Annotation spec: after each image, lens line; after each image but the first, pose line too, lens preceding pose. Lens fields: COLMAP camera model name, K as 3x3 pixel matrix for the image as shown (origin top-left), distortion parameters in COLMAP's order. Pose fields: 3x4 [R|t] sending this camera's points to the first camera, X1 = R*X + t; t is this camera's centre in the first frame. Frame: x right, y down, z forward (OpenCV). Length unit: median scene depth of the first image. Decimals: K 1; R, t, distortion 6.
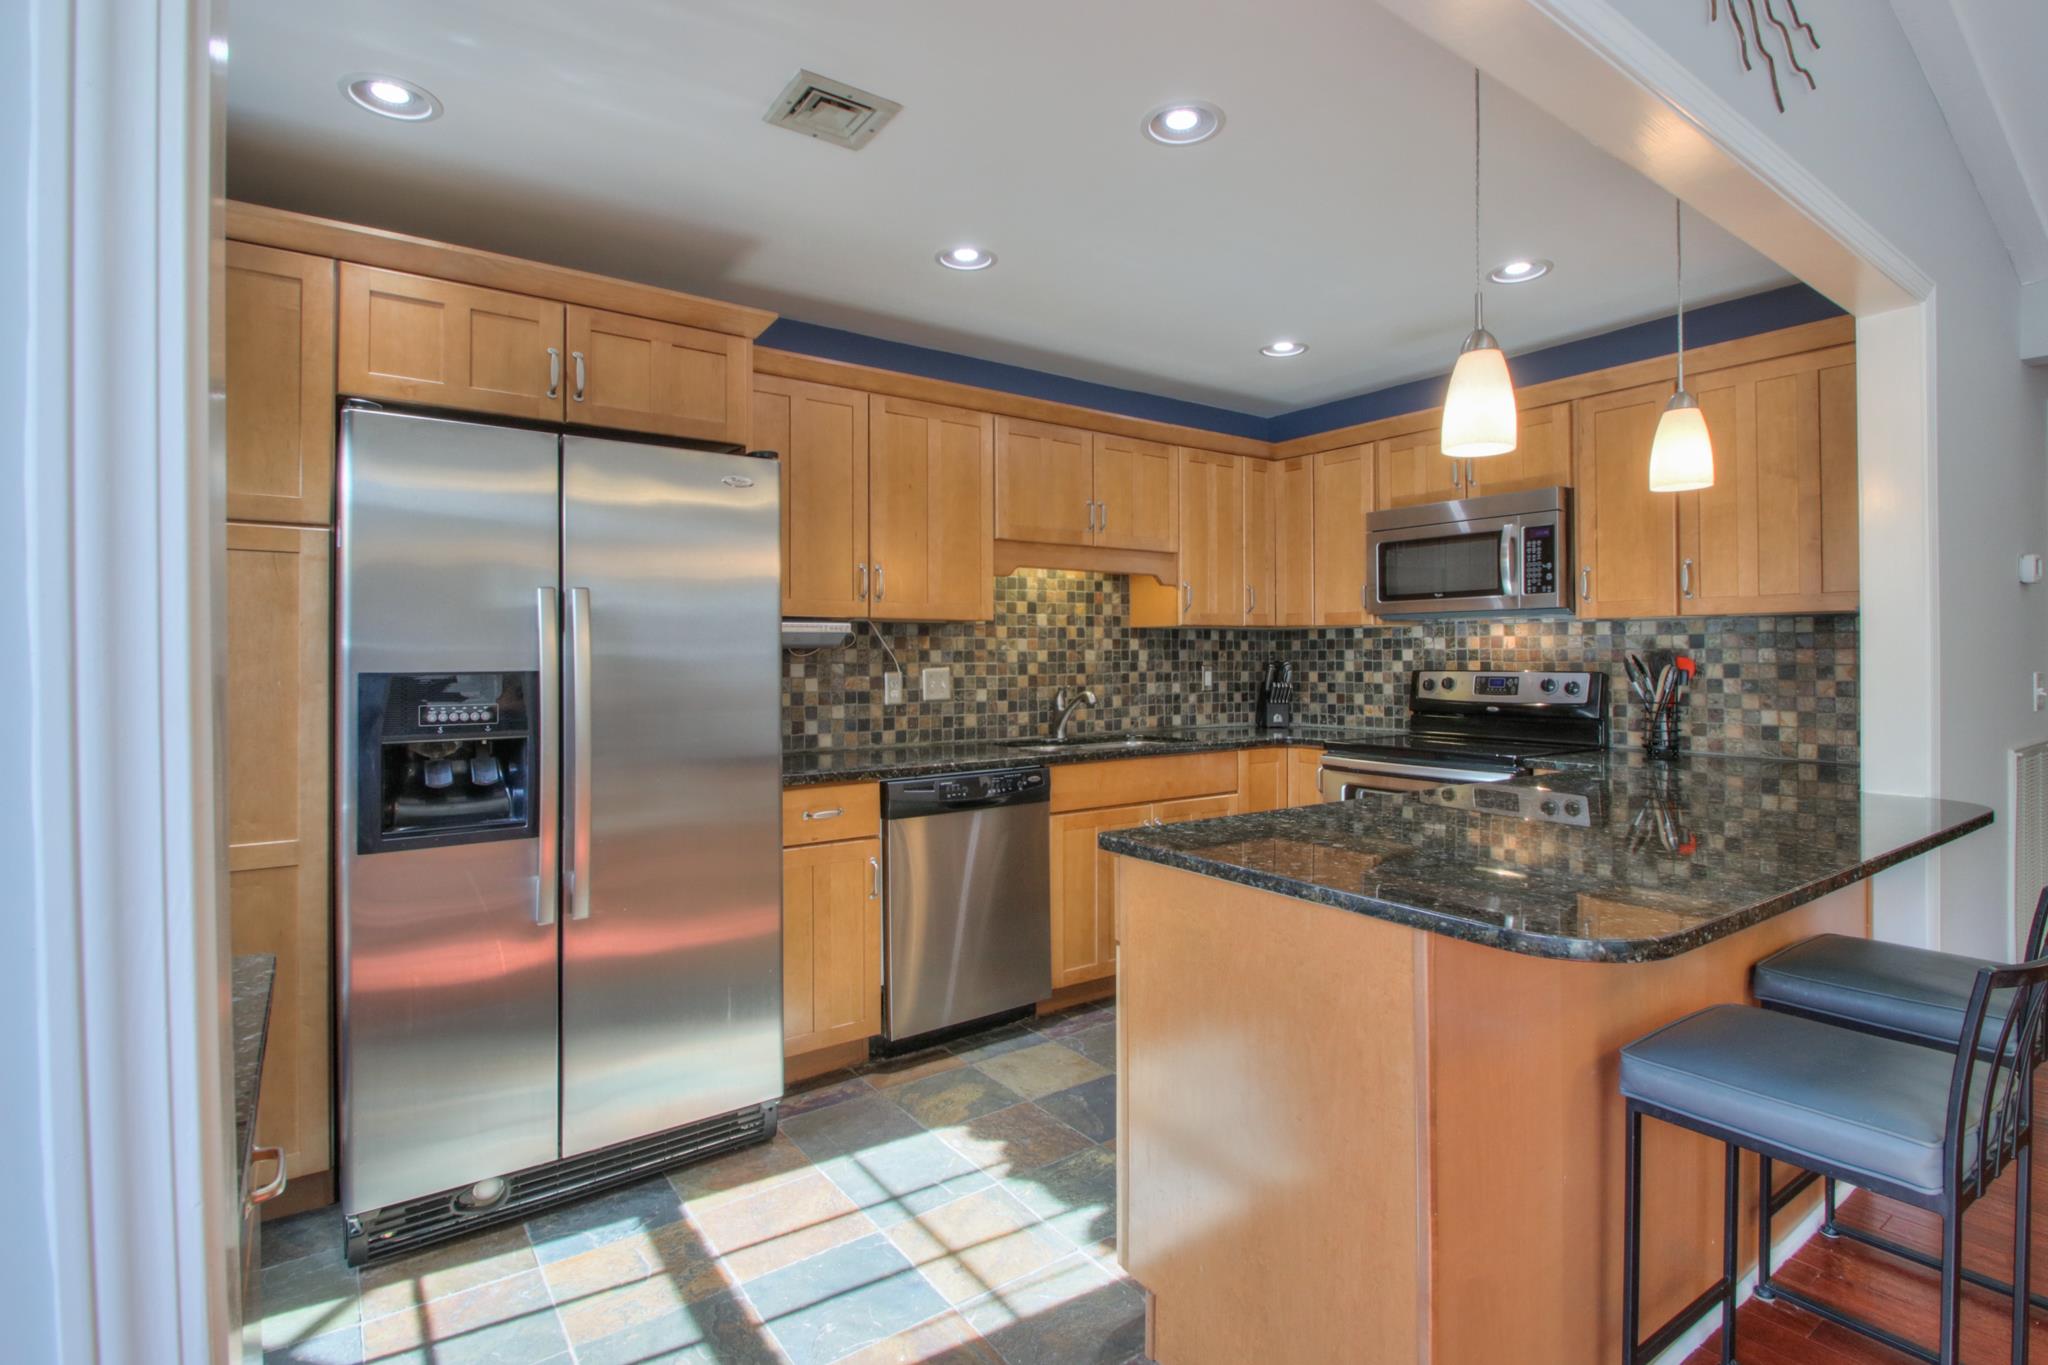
lens RADIAL K [[974.9, 0, 1028.2], [0, 974.9, 669.6], [0, 0, 1]] dist [-0.013173, -0.000911]
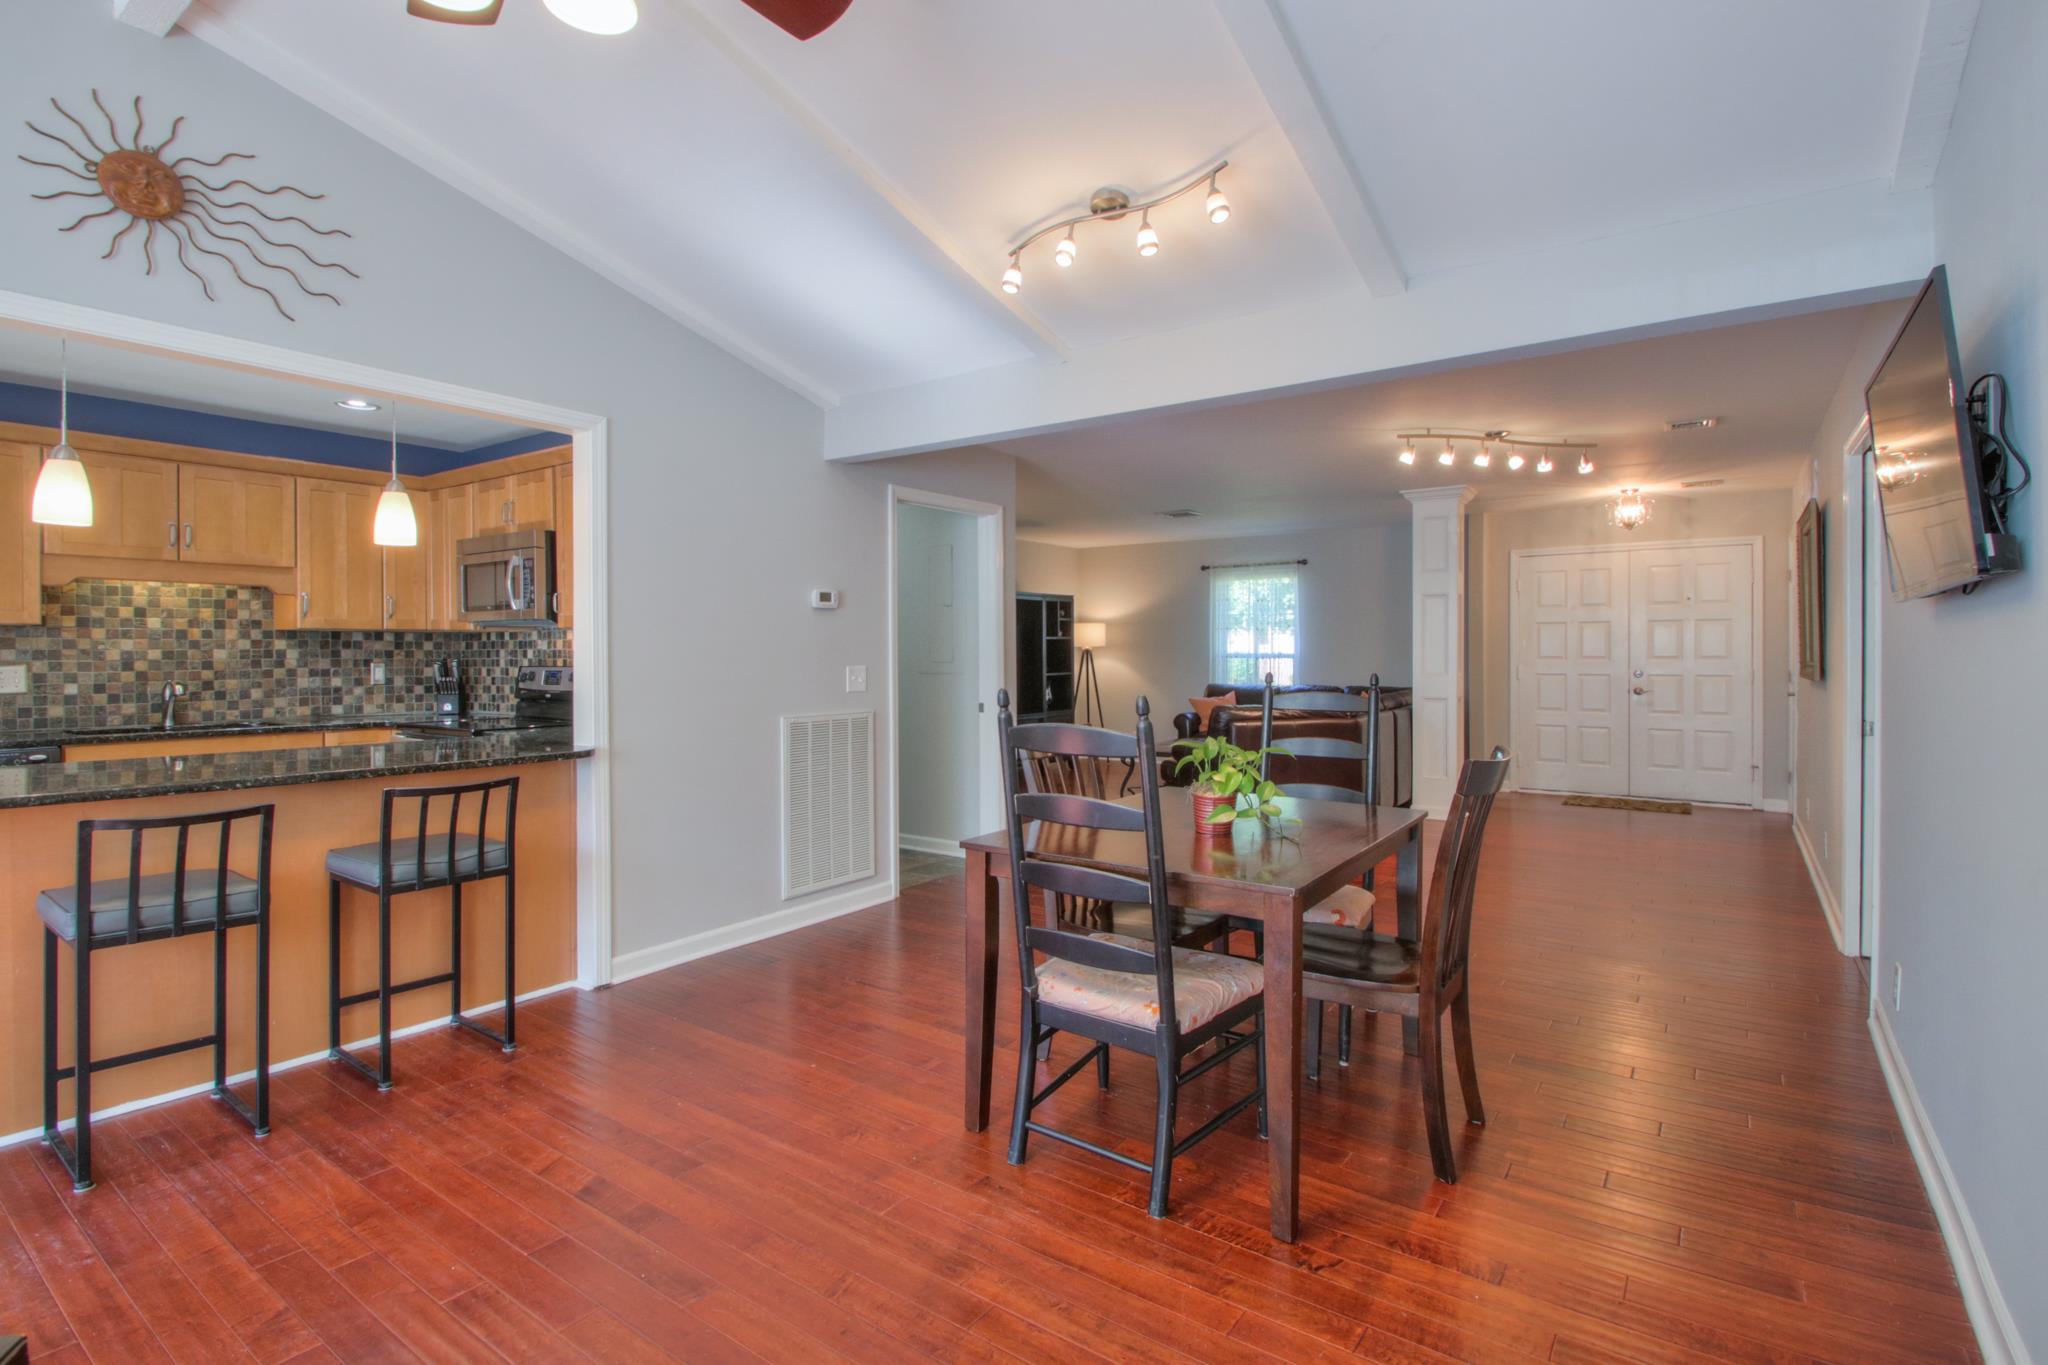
lens RADIAL K [[974.9, 0, 1020.7], [0, 974.9, 671.4], [0, 0, 1]] dist [-0.013173, -0.000911]
pose [[0.946252, -0.003544, 0.323410, 0.582910], [0.001784, 0.999982, 0.005739, 0.001116], [-0.323425, -0.004854, 0.946241, -0.382906]]
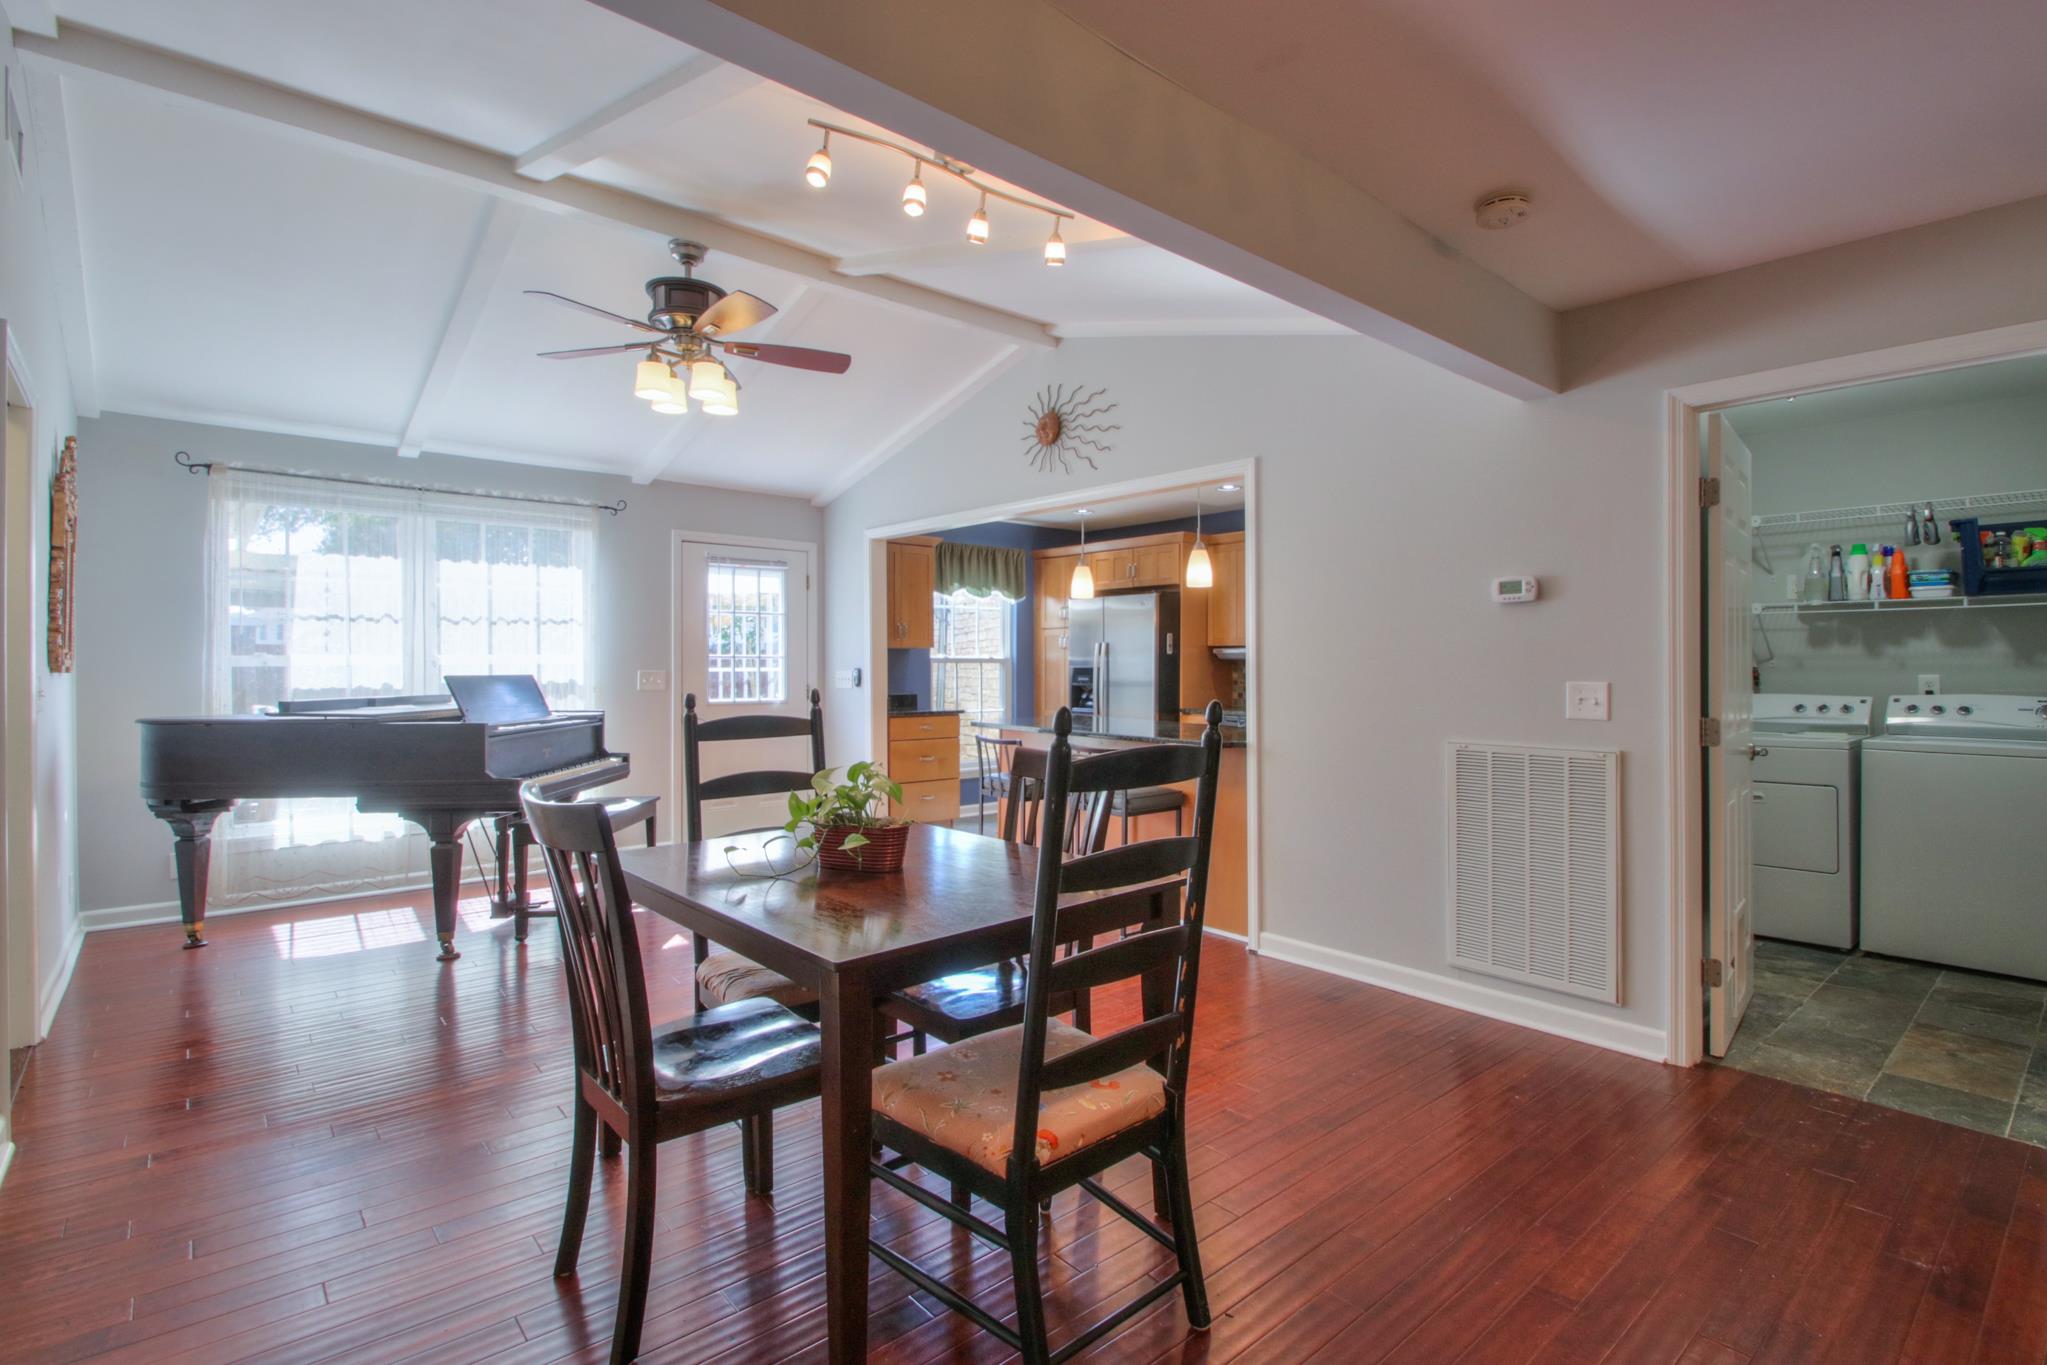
lens RADIAL K [[974.5, 0, 1024.9], [0, 974.5, 661.4], [0, 0, 1]] dist [-0.013173, -0.000911]
pose [[0.081988, 0.007765, -0.996603, 1.916543], [-0.012406, 0.999900, 0.006770, -0.022792], [0.996556, 0.011809, 0.082076, 0.535811]]
